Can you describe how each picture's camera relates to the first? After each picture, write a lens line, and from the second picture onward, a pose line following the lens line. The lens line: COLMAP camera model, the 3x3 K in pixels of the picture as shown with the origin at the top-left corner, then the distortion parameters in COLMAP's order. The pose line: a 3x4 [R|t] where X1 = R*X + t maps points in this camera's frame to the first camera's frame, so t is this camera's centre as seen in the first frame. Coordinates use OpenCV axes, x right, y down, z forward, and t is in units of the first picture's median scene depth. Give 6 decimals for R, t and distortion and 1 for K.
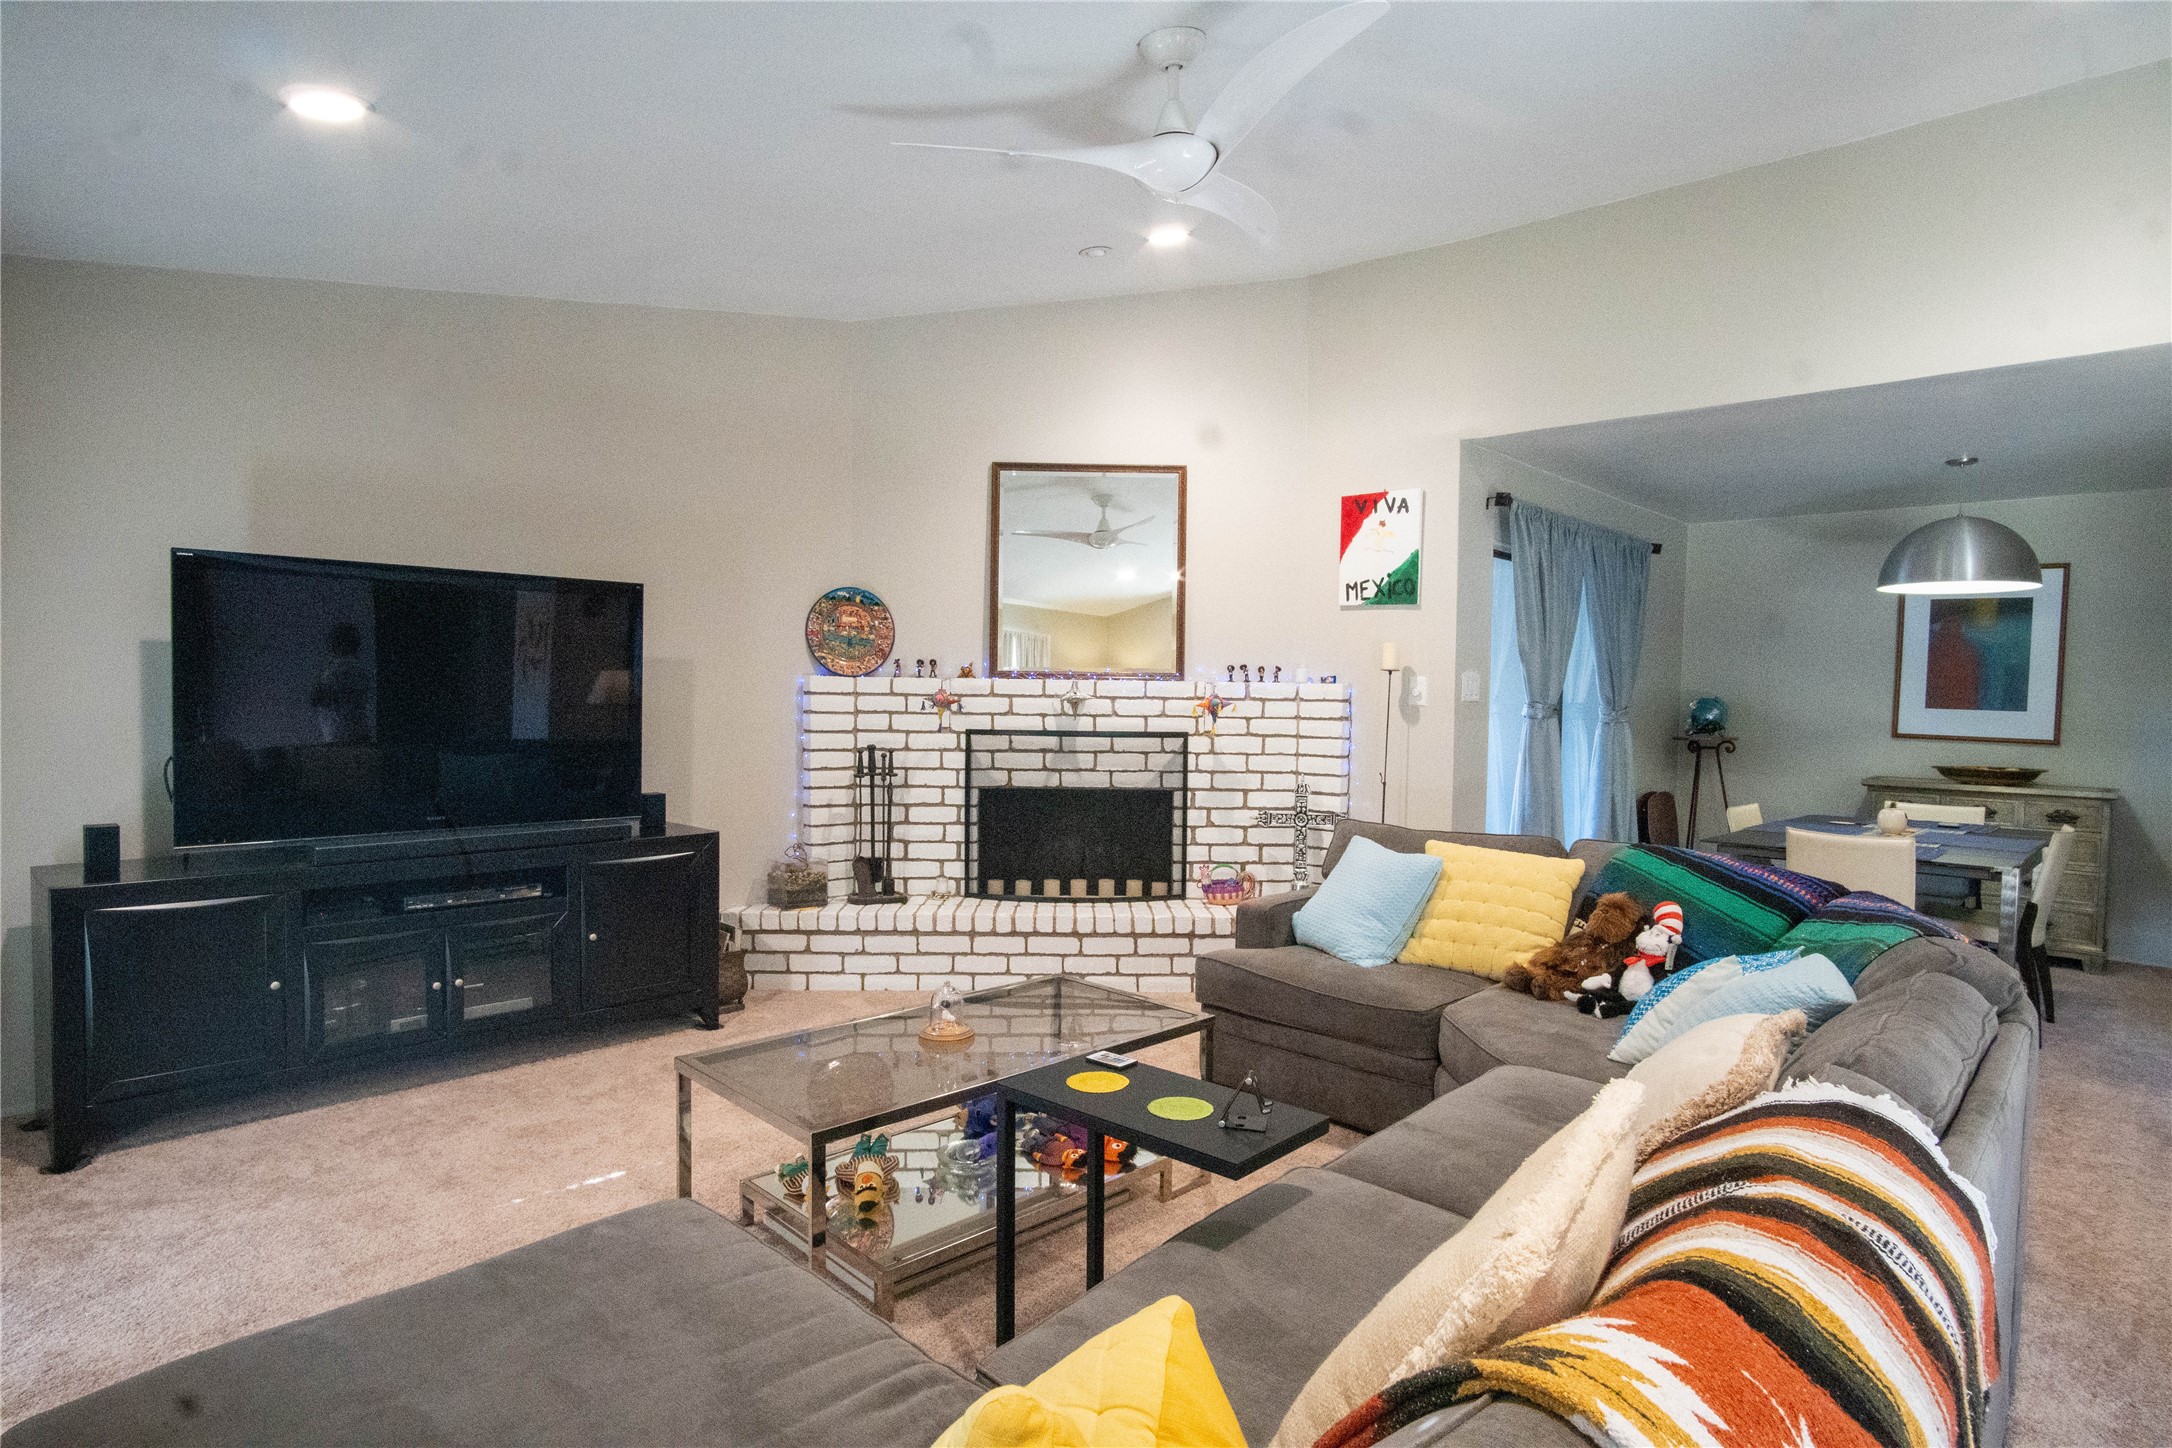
lens RADIAL K [[1138.7, 0, 1106.7], [0, 1138.7, 730.9], [0, 0, 1]] dist [-0.032627, 0.011301]
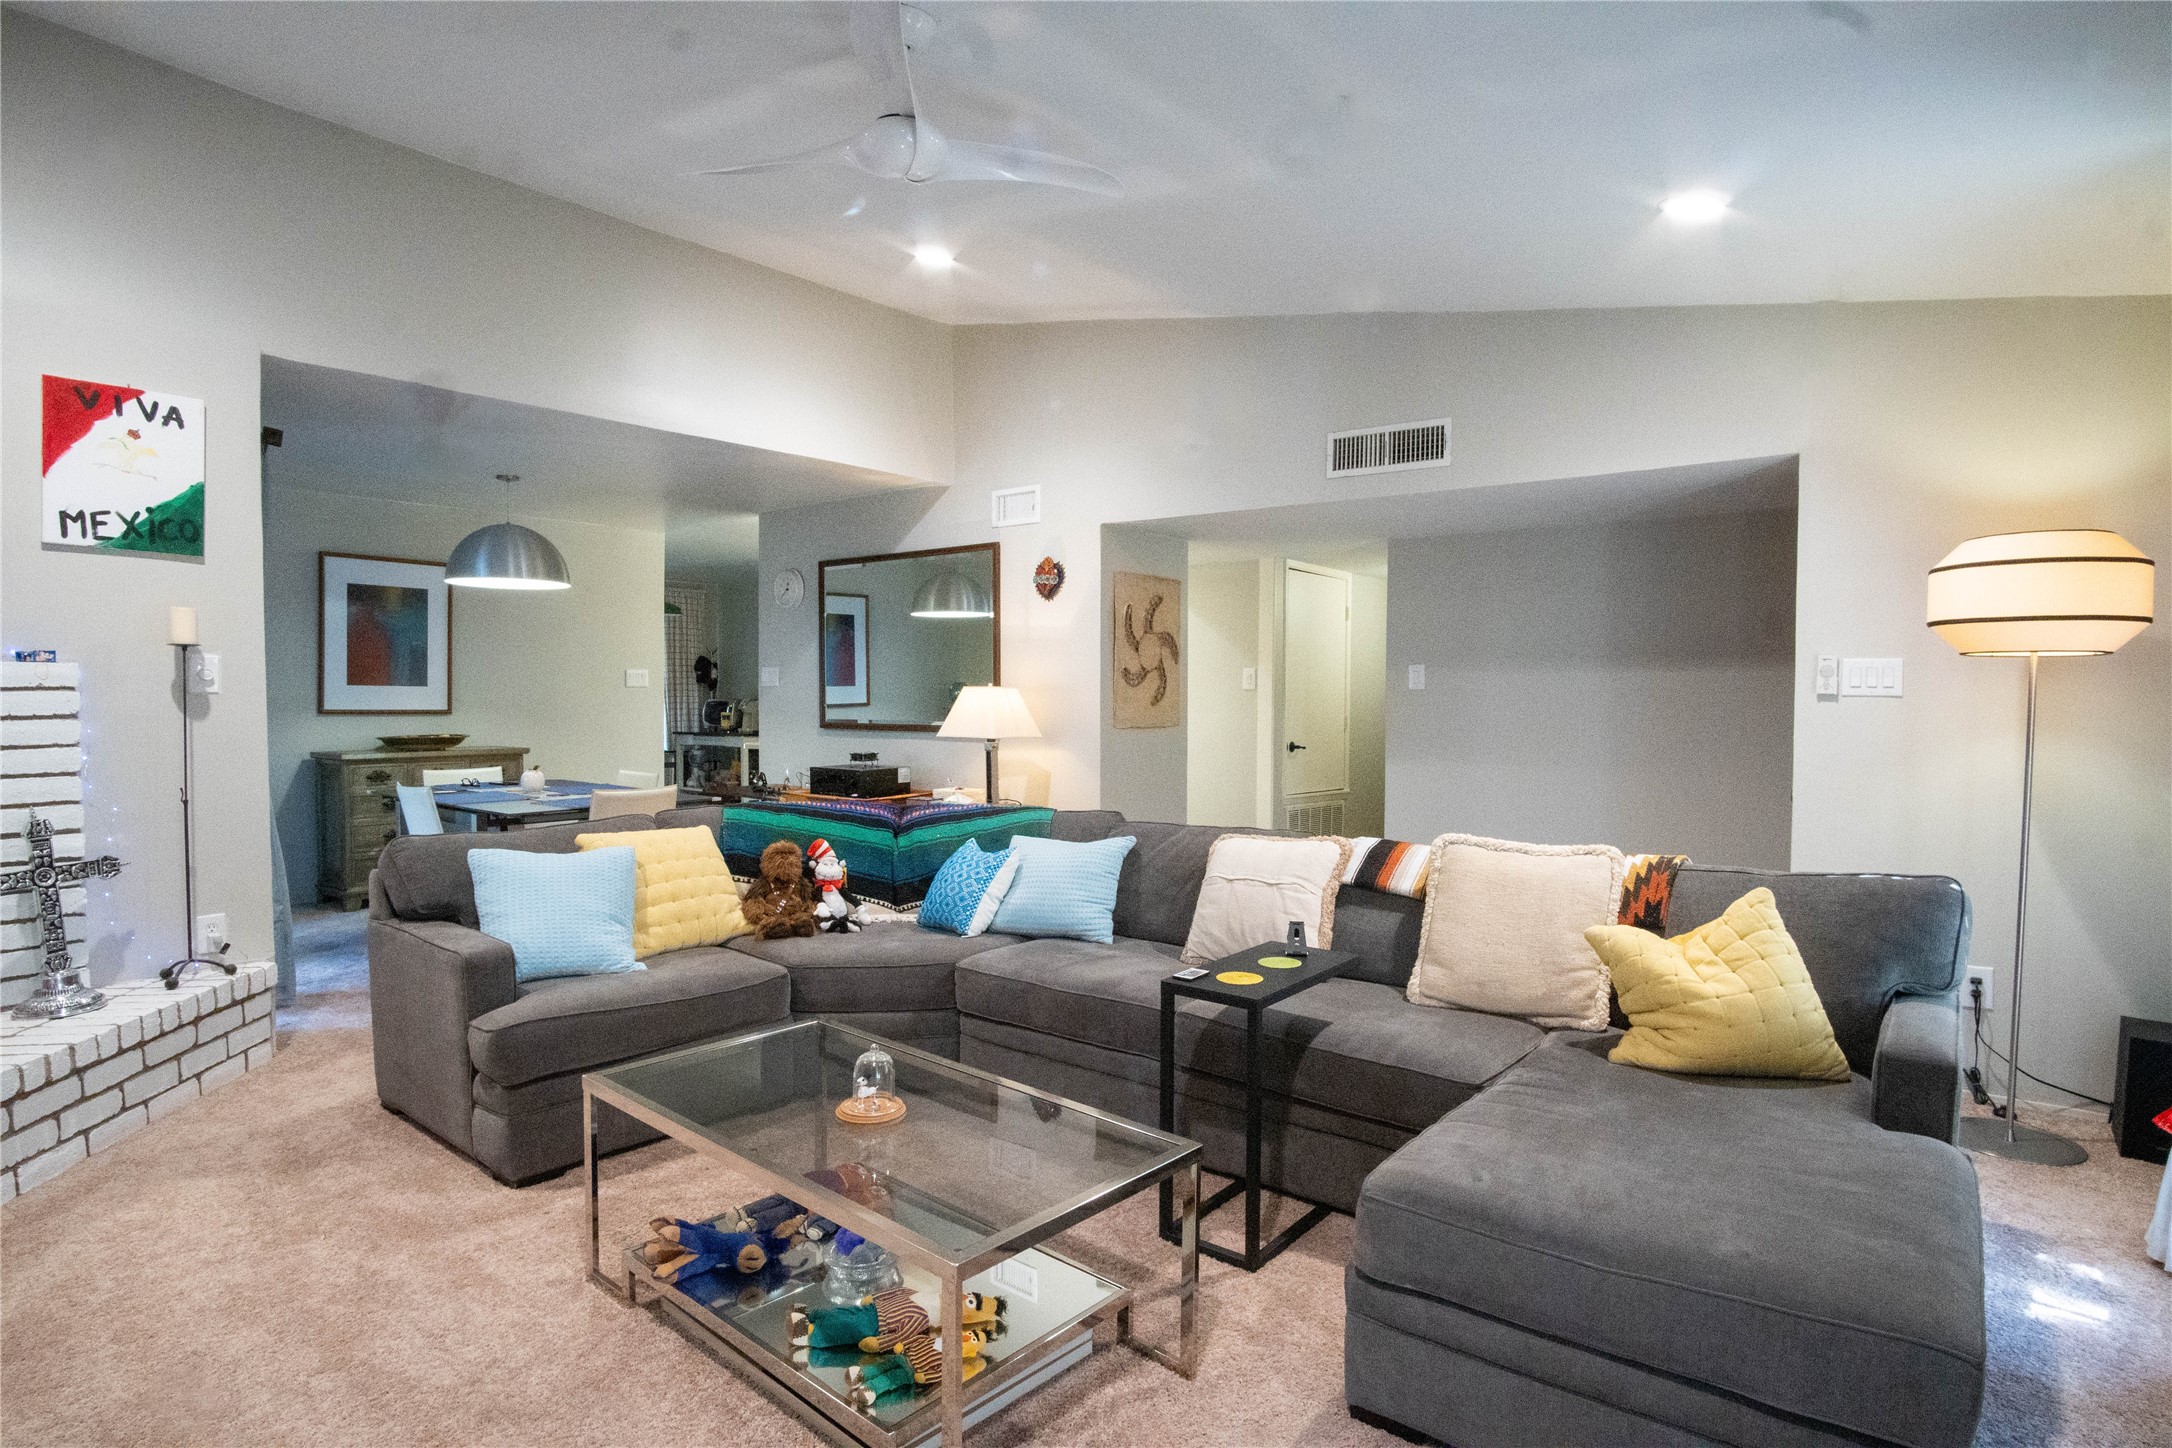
lens RADIAL K [[1138.7, 0, 1106.7], [0, 1138.7, 730.9], [0, 0, 1]] dist [-0.032627, 0.011301]
pose [[-0.057765, -0.053891, 0.996875, -0.483211], [0.026350, 0.998112, 0.055485, -0.022359], [-0.997982, 0.029473, -0.056236, 0.442493]]
